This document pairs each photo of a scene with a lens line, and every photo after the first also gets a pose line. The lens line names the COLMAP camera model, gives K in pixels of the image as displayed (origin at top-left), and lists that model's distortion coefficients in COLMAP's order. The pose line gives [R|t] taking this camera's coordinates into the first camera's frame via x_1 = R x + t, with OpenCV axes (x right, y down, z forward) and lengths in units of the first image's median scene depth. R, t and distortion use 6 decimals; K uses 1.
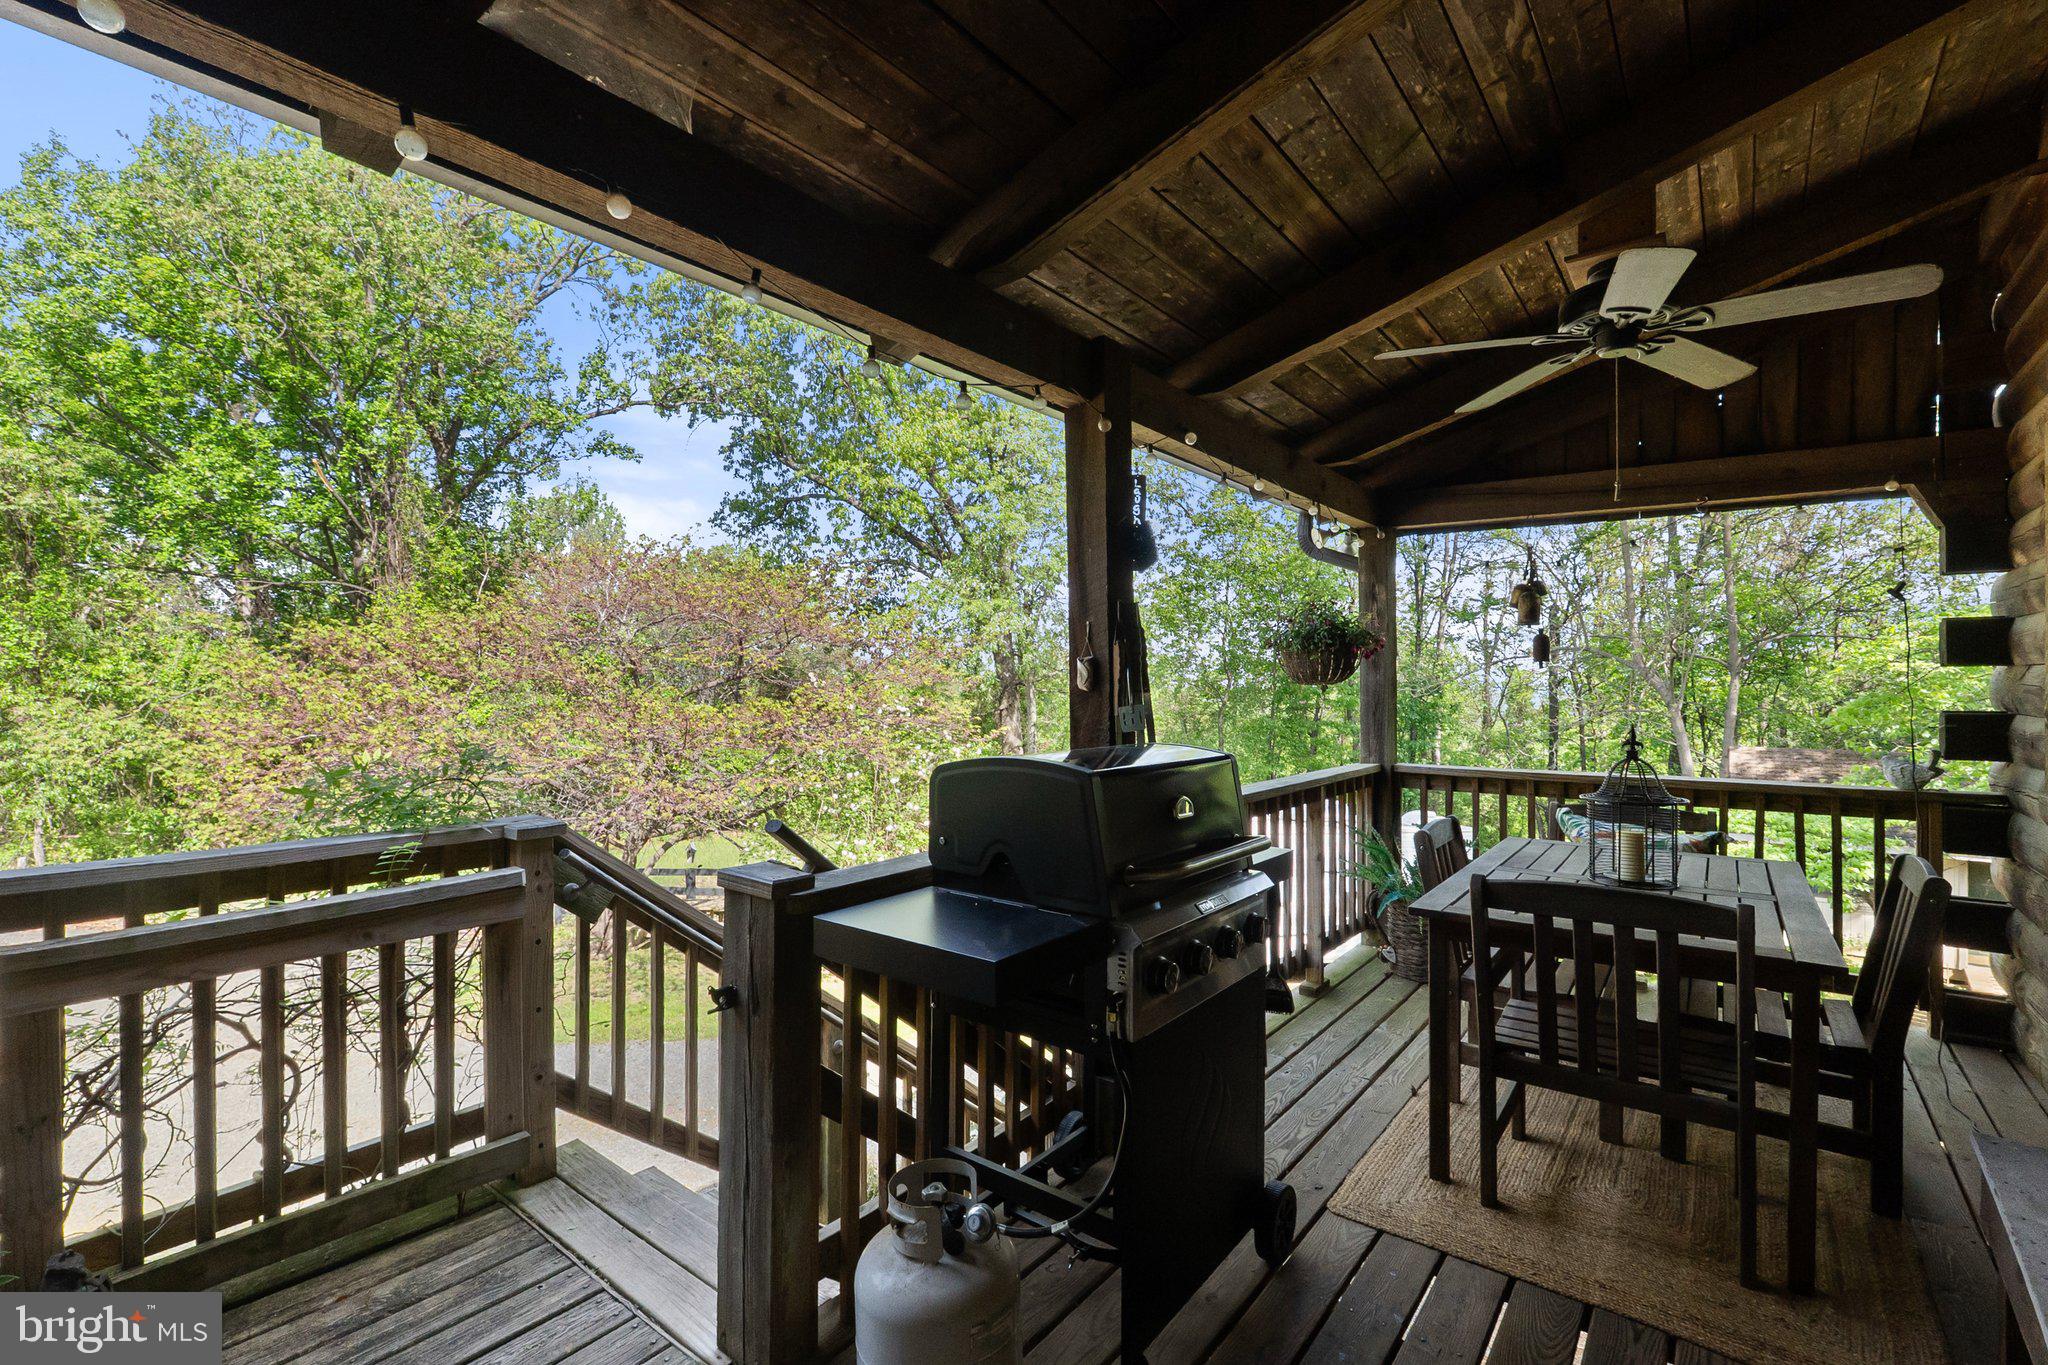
lens RADIAL K [[882.5, 0, 1011.8], [0, 882.5, 668.5], [0, 0, 1]] dist [-0.009792, 0.000046]
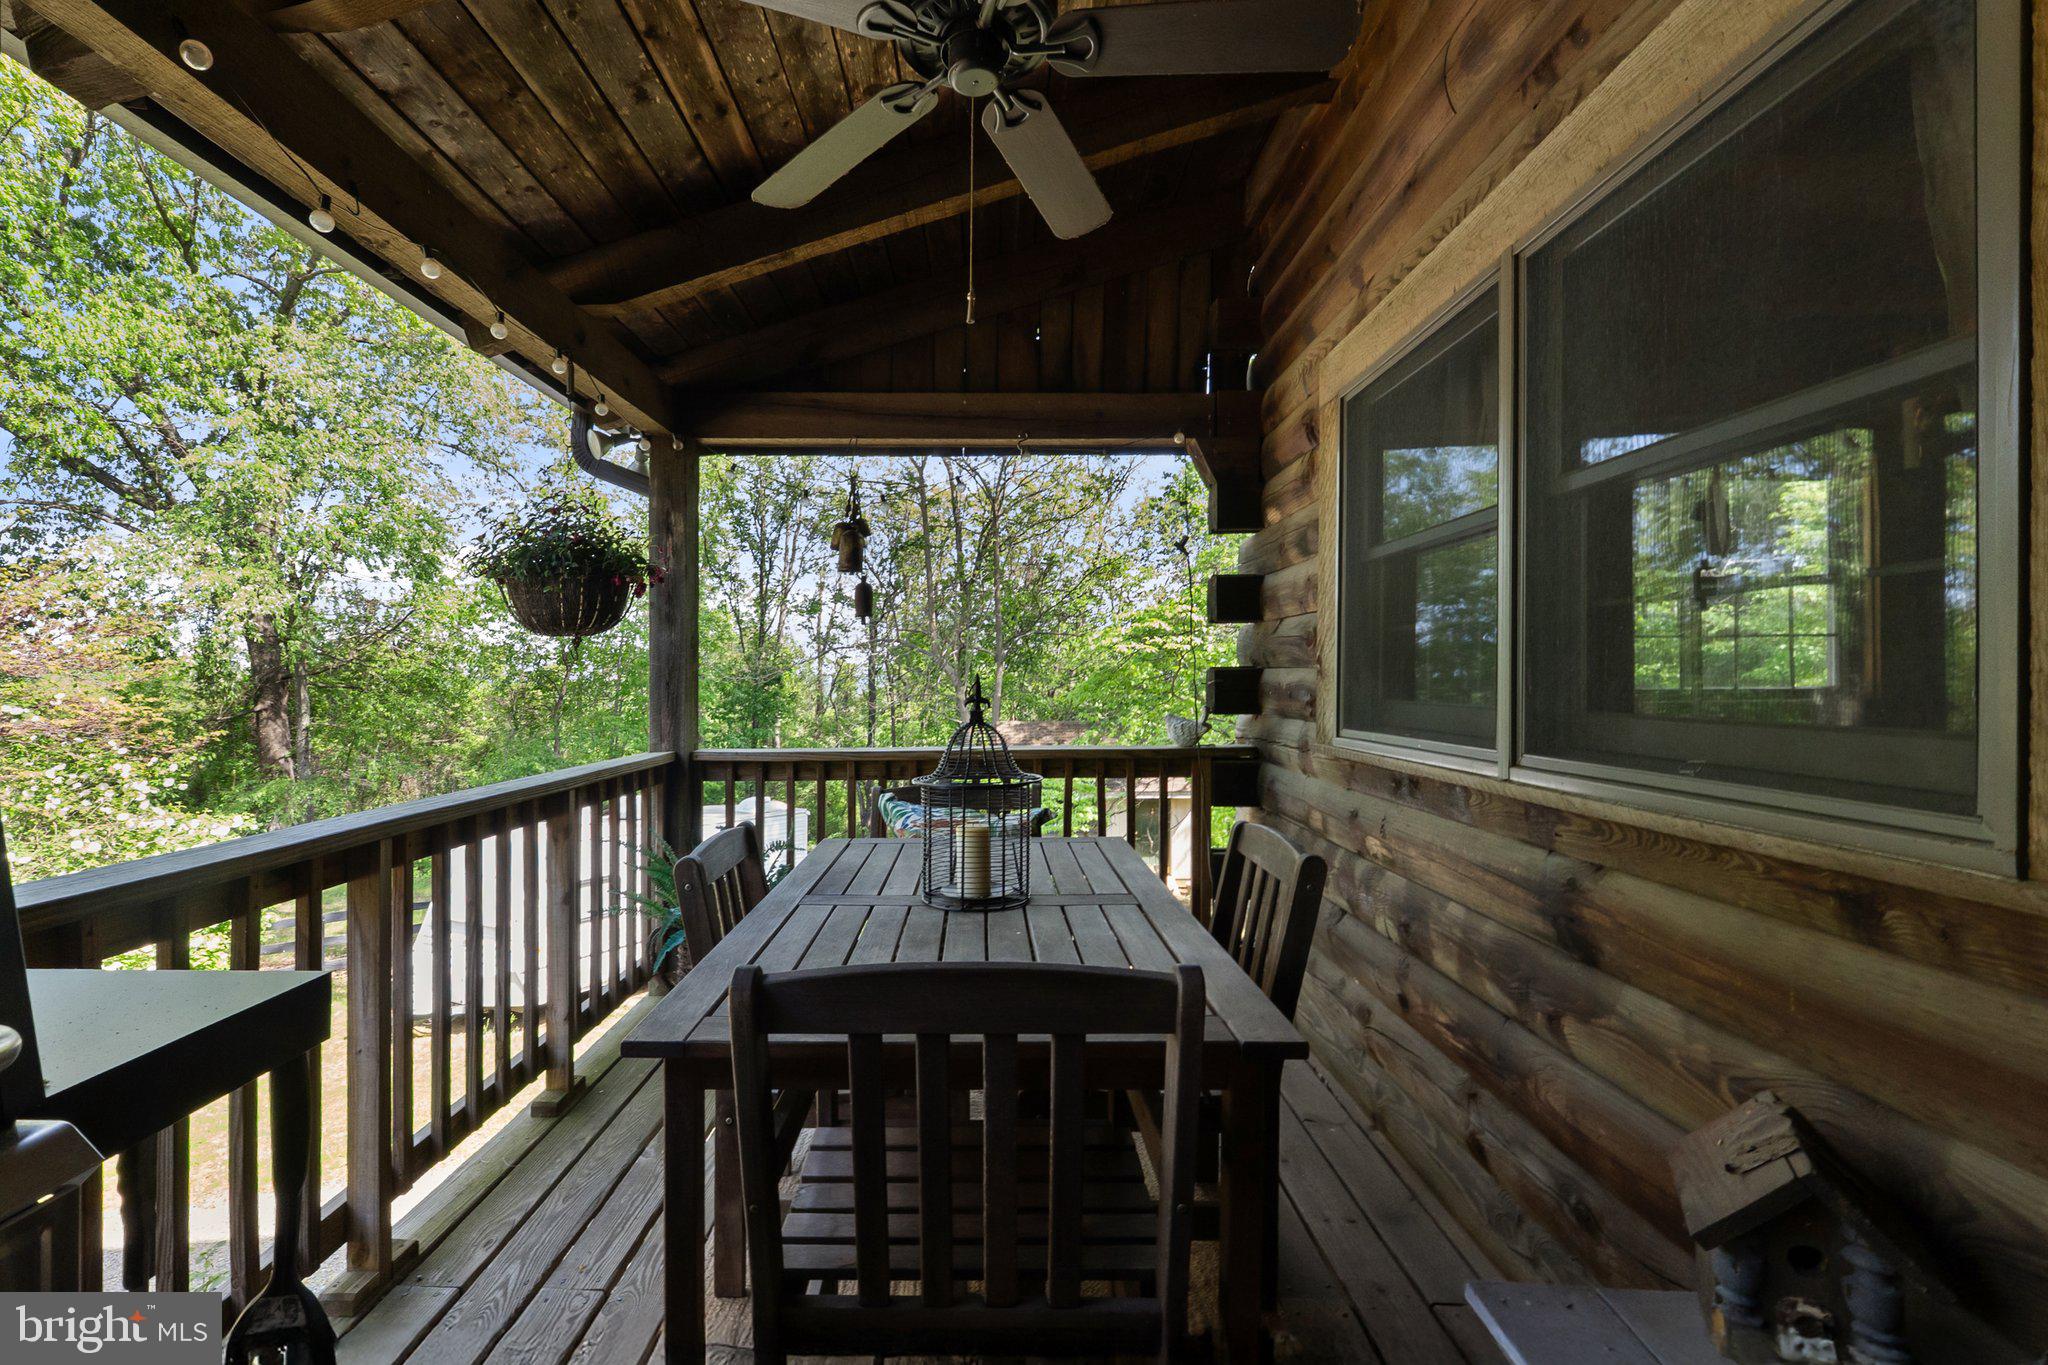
lens RADIAL K [[882.5, 0, 1011.8], [0, 882.5, 668.5], [0, 0, 1]] dist [-0.009792, 0.000046]
pose [[0.758989, 0.002963, 0.651097, 0.174462], [-0.009631, 0.999931, 0.006677, 0.035677], [-0.651032, -0.011338, 0.758965, 0.290054]]
